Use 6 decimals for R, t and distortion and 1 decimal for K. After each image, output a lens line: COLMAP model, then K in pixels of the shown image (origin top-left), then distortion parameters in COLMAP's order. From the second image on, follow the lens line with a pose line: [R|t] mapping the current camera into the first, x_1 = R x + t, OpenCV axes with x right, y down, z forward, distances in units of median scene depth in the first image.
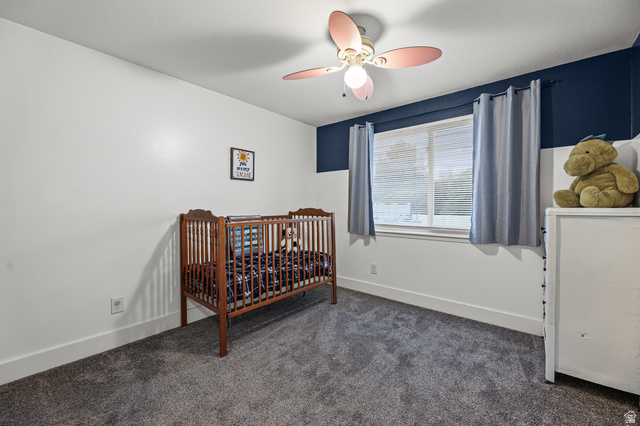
lens RADIAL K [[257.9, 0, 320.9], [0, 257.9, 211.2], [0, 0, 1]] dist [-0.000189, 0.000018]
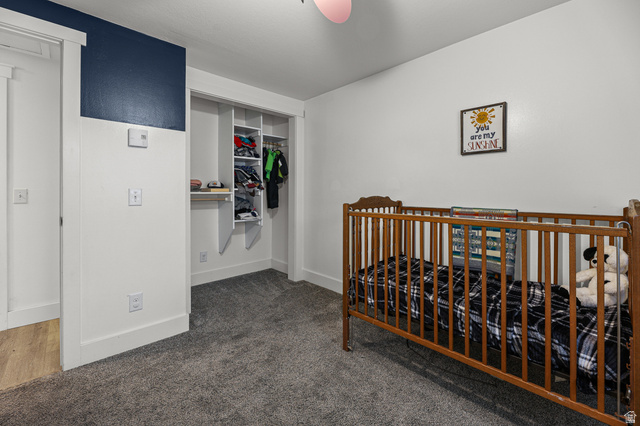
lens RADIAL K [[267.0, 0, 320.4], [0, 267.0, 192.4], [0, 0, 1]] dist [-0.000477, -0.000163]
pose [[-0.093901, 0.005198, -0.995568, 0.422216], [-0.026454, 0.999620, 0.007714, -0.016743], [0.995230, 0.027061, -0.093728, 0.683314]]
